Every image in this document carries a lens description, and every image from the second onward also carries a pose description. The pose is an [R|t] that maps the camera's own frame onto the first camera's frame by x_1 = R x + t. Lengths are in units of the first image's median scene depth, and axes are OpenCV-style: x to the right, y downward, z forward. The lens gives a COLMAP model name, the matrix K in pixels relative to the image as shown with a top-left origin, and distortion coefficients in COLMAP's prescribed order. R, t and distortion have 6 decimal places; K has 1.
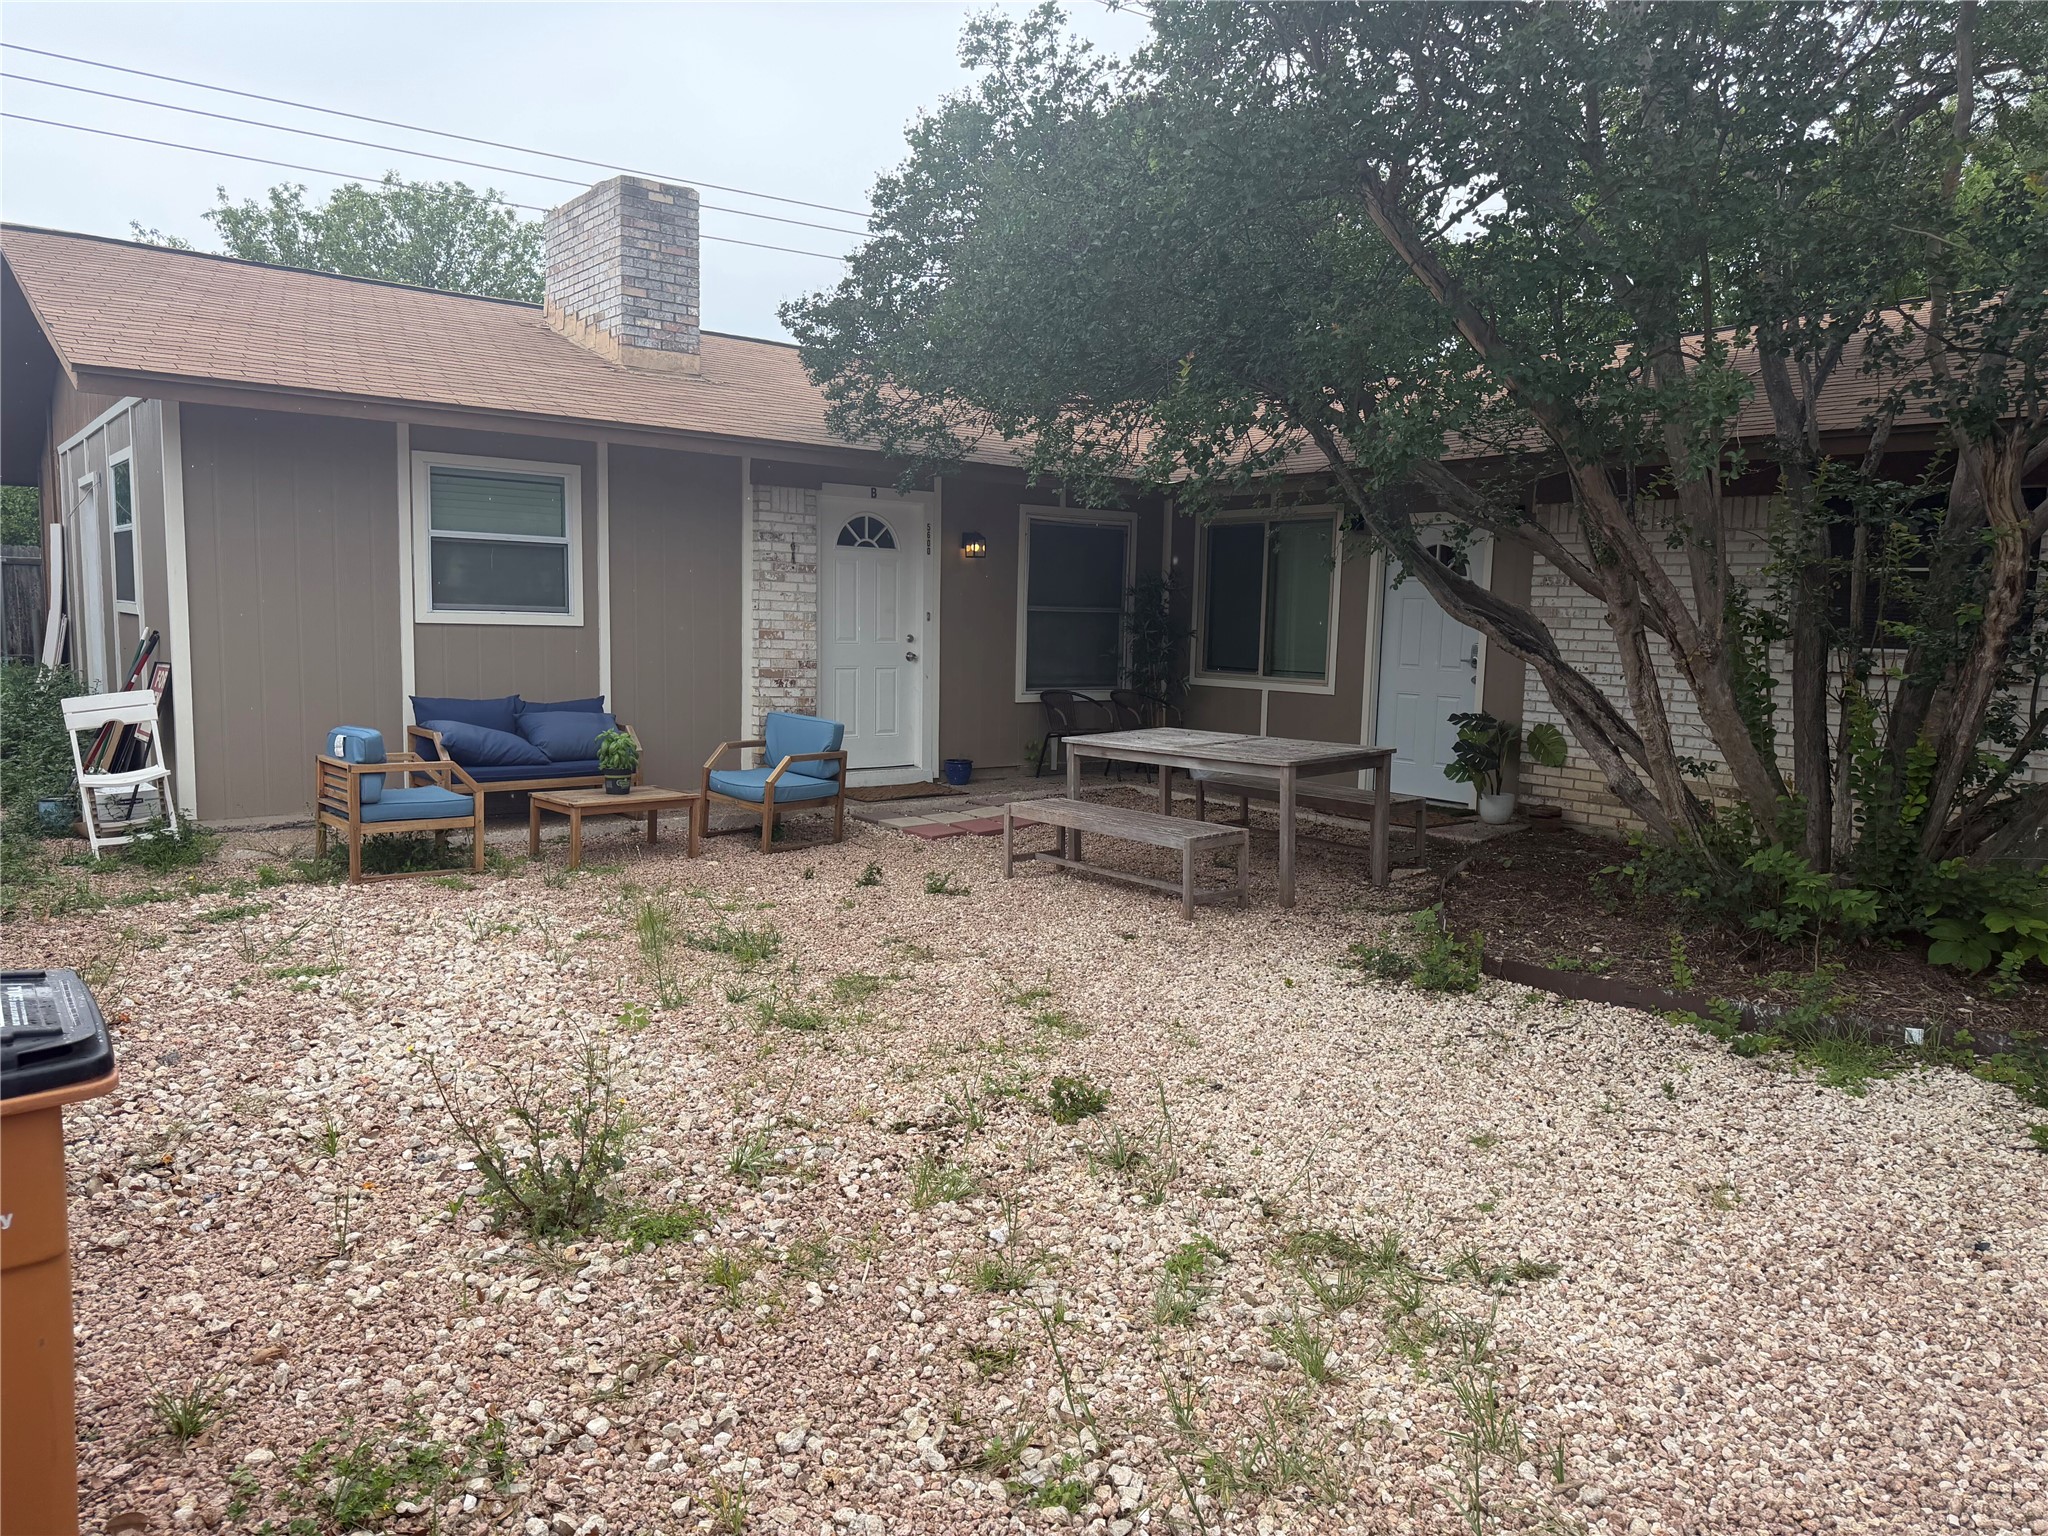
lens RADIAL K [[1423.1, 0, 1023.0], [0, 1423.1, 764.0], [0, 0, 1]] dist [0.057399, -0.002161]
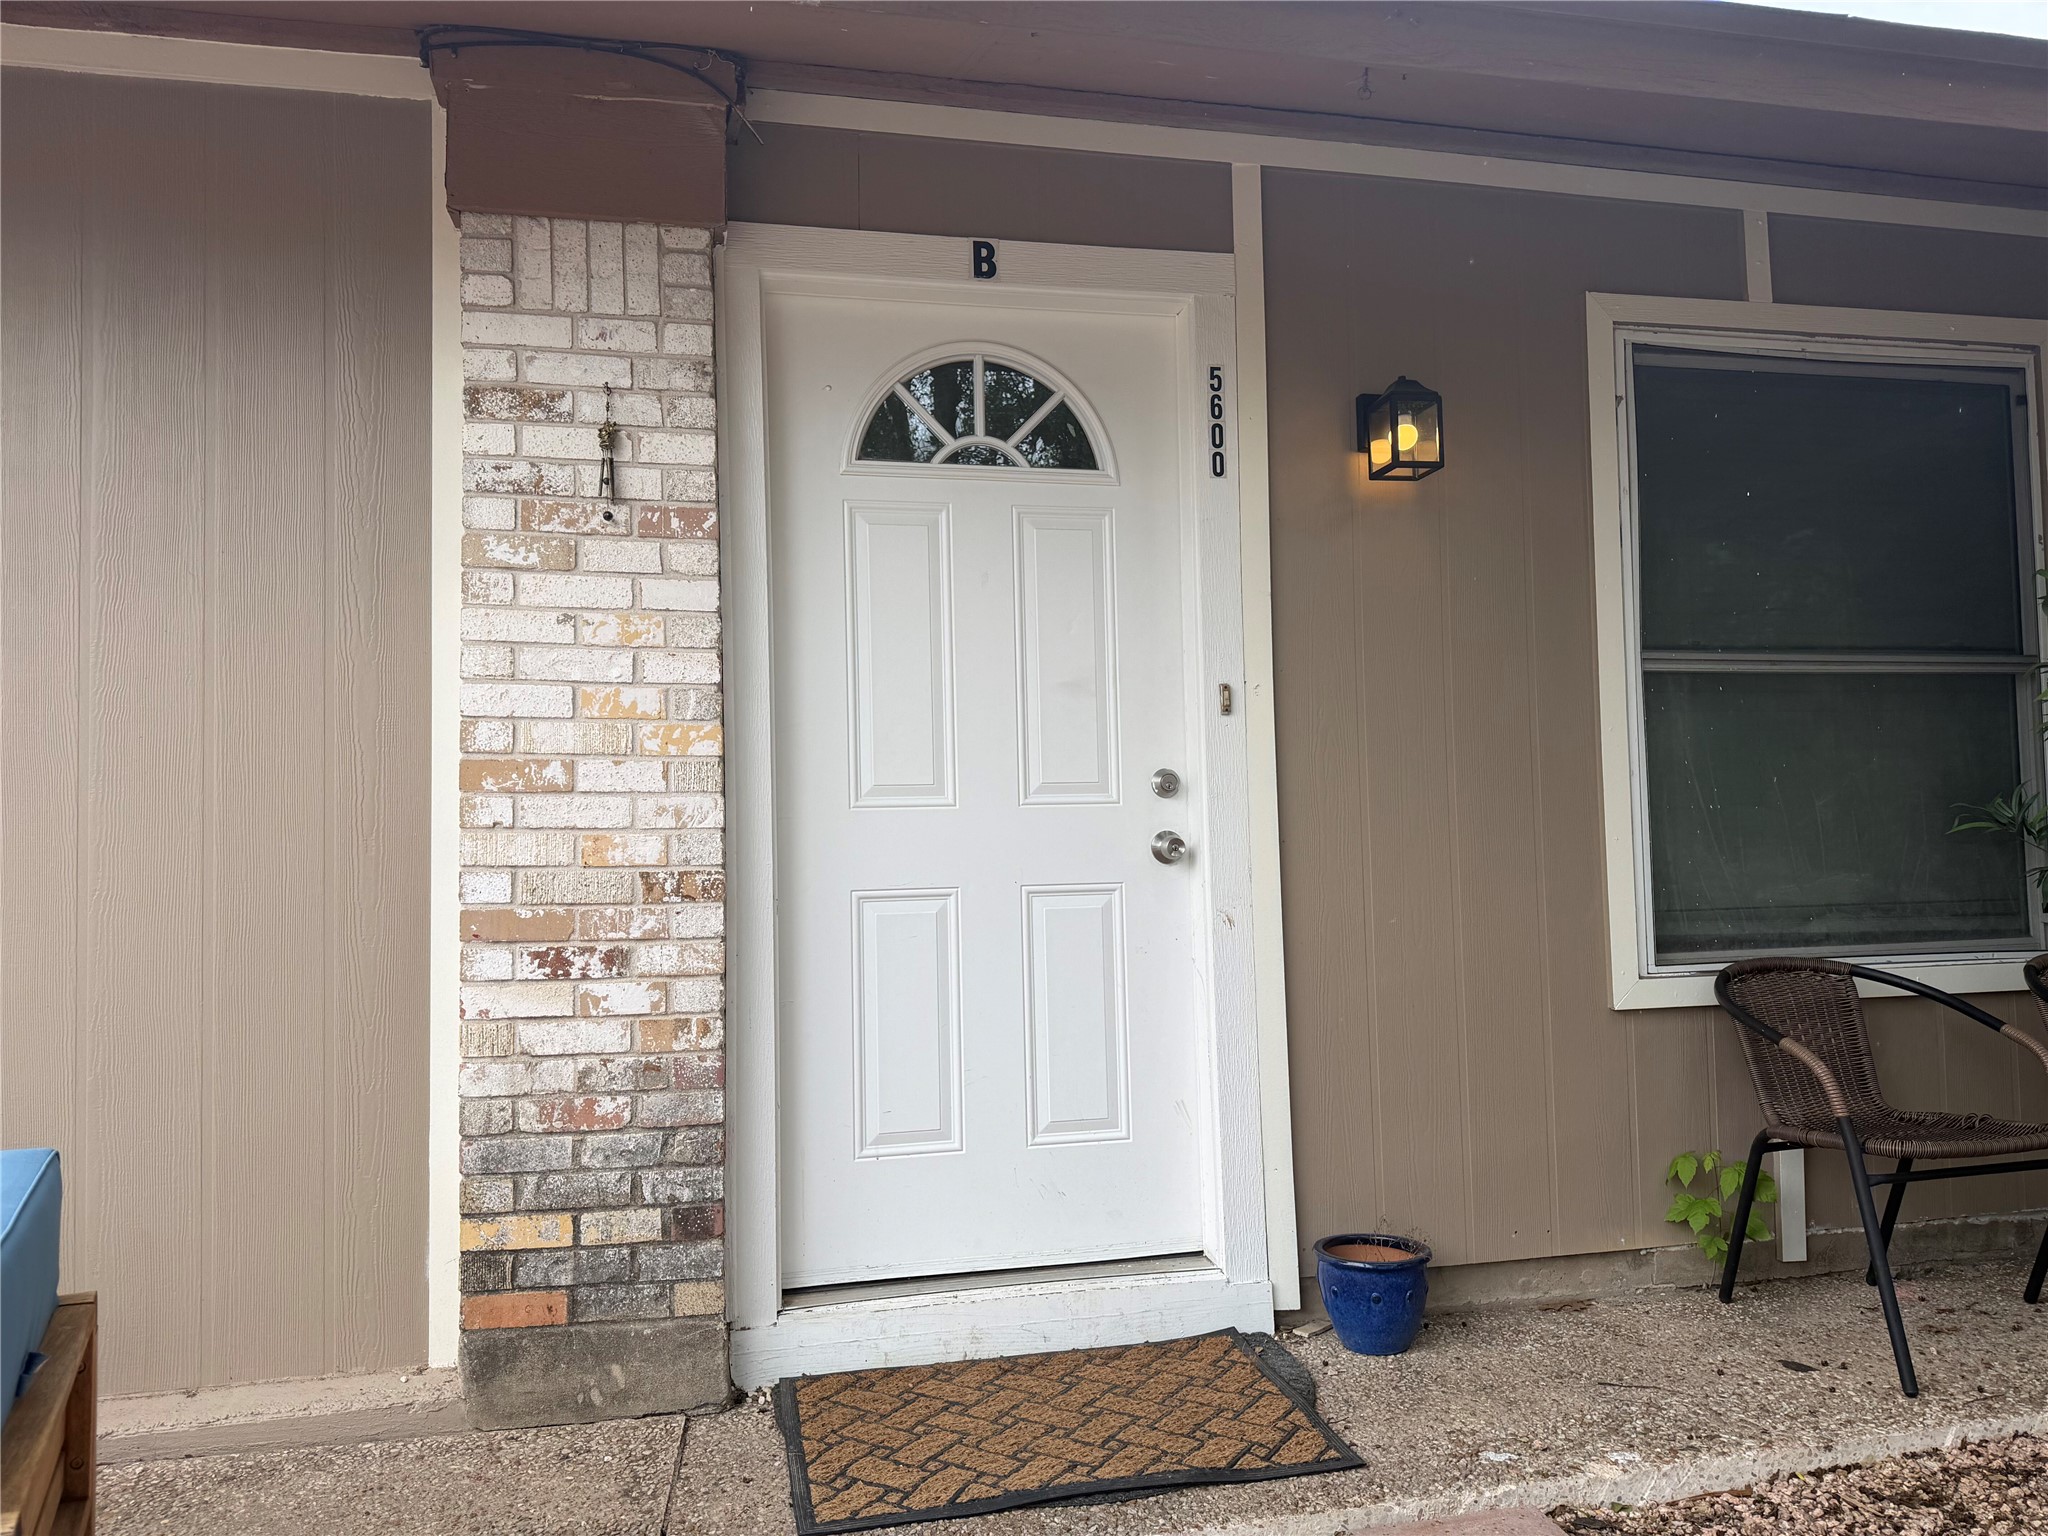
lens RADIAL K [[1423.1, 0, 1009.7], [0, 1423.1, 774.4], [0, 0, 1]] dist [0.057399, -0.002161]
pose [[0.898194, -0.059551, -0.435546, 0.014795], [-0.006448, 0.988891, -0.148506, -0.049539], [0.439551, 0.136195, 0.887832, 0.757659]]
